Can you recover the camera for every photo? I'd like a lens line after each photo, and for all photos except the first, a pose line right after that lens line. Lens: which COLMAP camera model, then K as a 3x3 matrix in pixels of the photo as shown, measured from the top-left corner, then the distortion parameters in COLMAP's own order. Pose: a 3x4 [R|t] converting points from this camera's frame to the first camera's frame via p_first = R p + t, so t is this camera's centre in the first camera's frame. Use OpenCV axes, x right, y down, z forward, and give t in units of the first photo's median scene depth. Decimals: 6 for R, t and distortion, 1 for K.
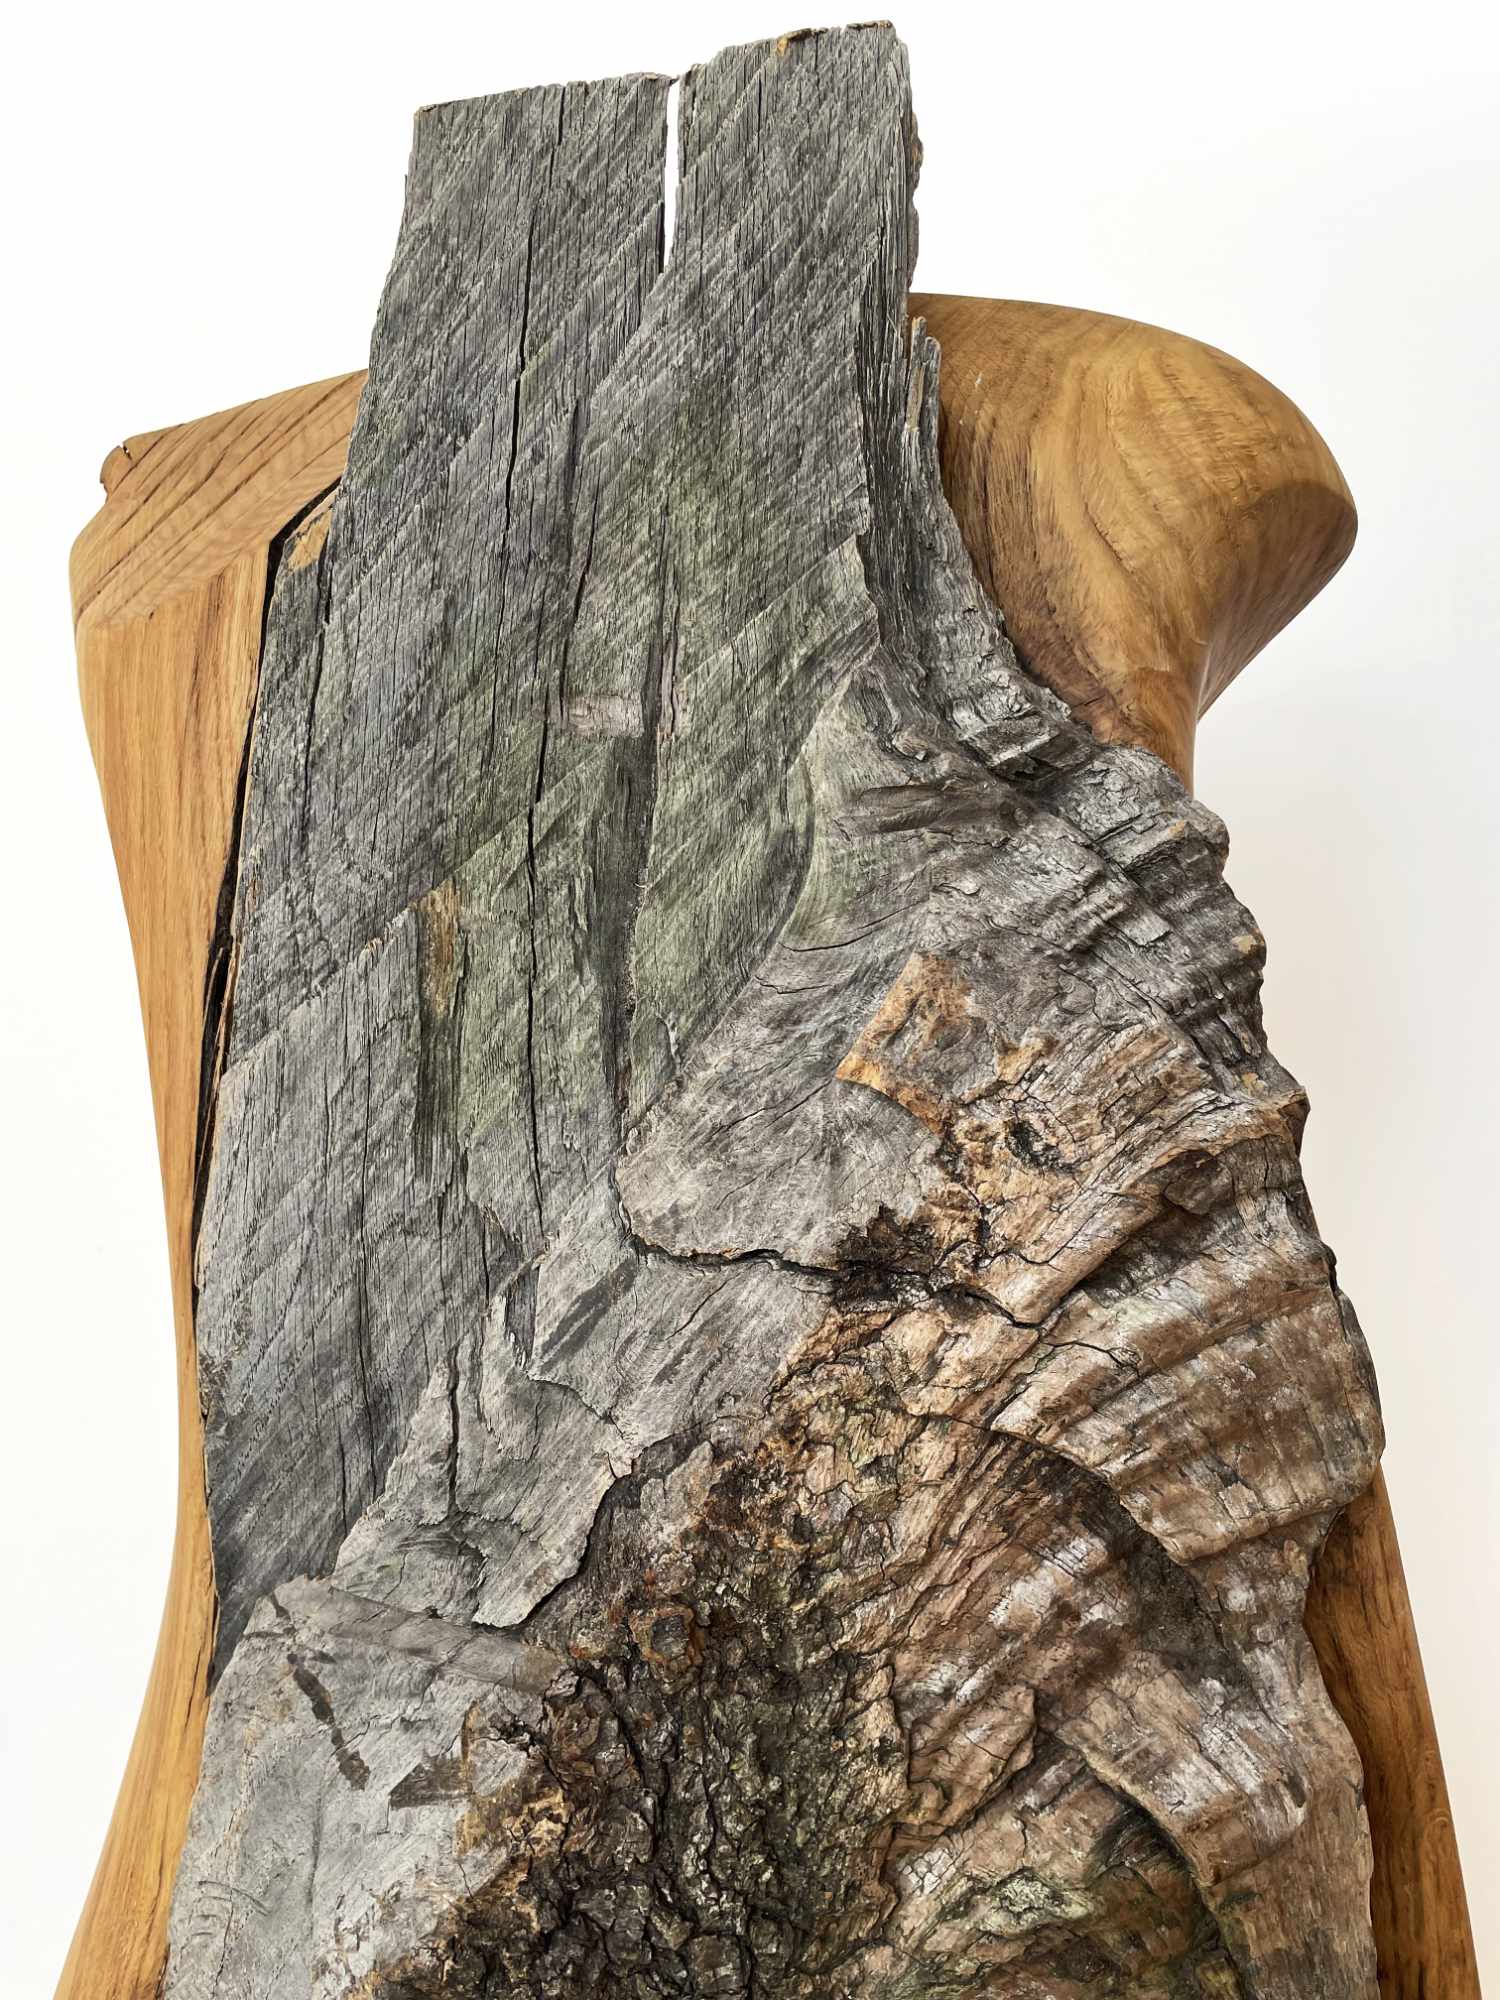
lens RADIAL K [[1556.5, 0, 750.0], [0, 1556.5, 1000.0], [0, 0, 1]] dist [0.092237, -0.139317]
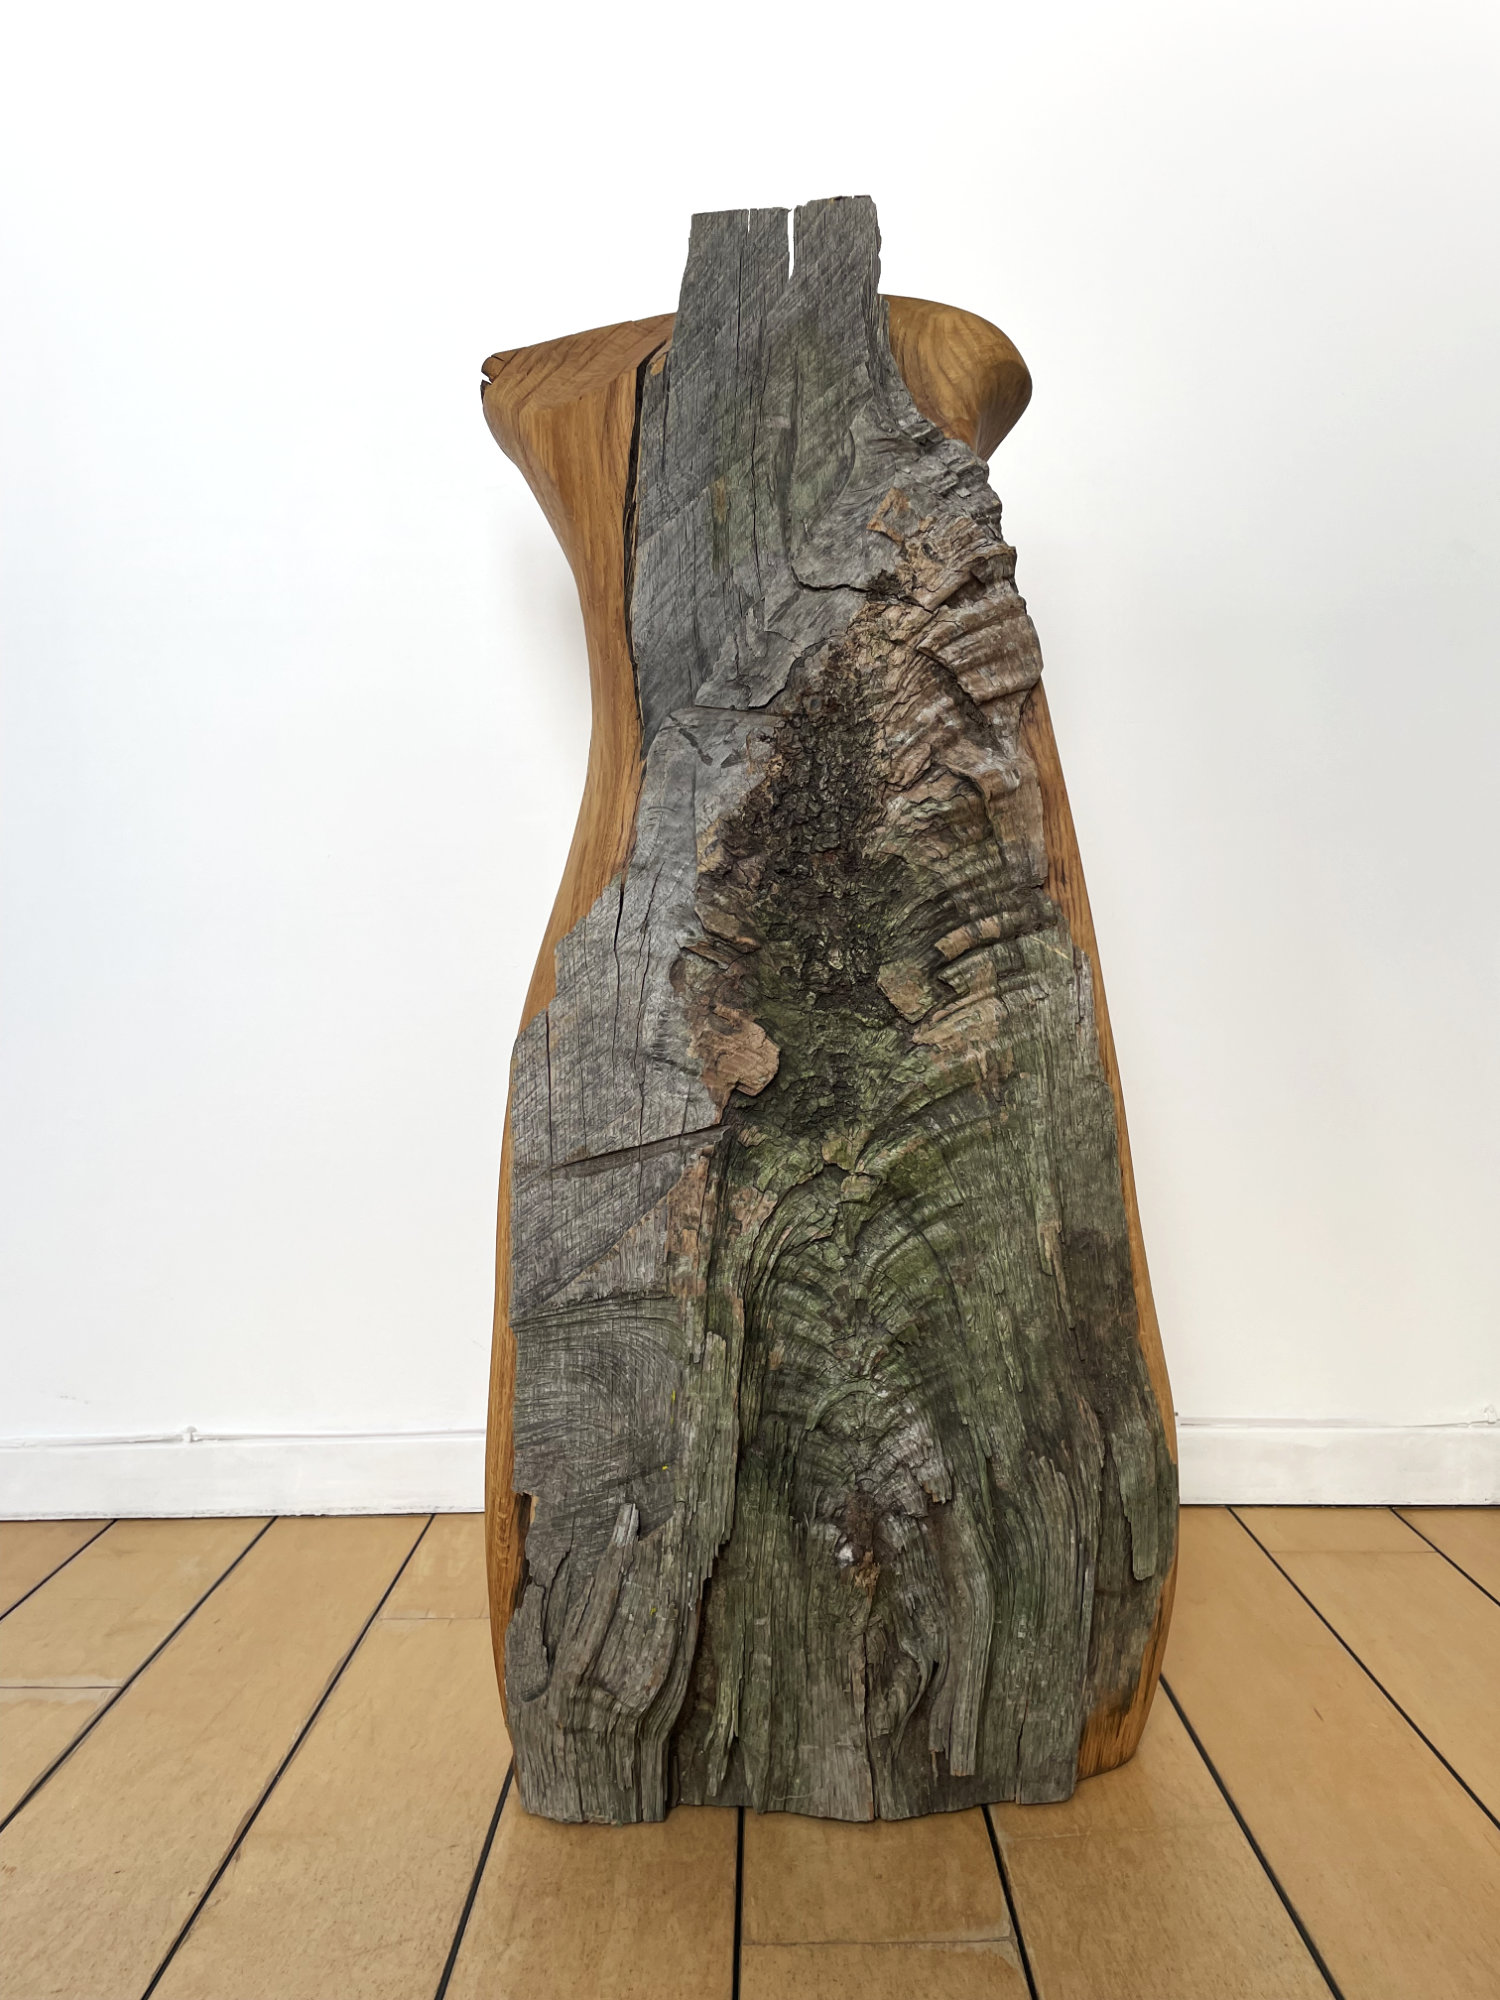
lens RADIAL K [[1556.5, 0, 750.0], [0, 1556.5, 1000.0], [0, 0, 1]] dist [0.092237, -0.139317]
pose [[0.990052, -0.001672, 0.140694, -0.563409], [0.012721, 0.996898, -0.077669, 1.124947], [-0.140128, 0.078687, 0.987002, -1.794432]]
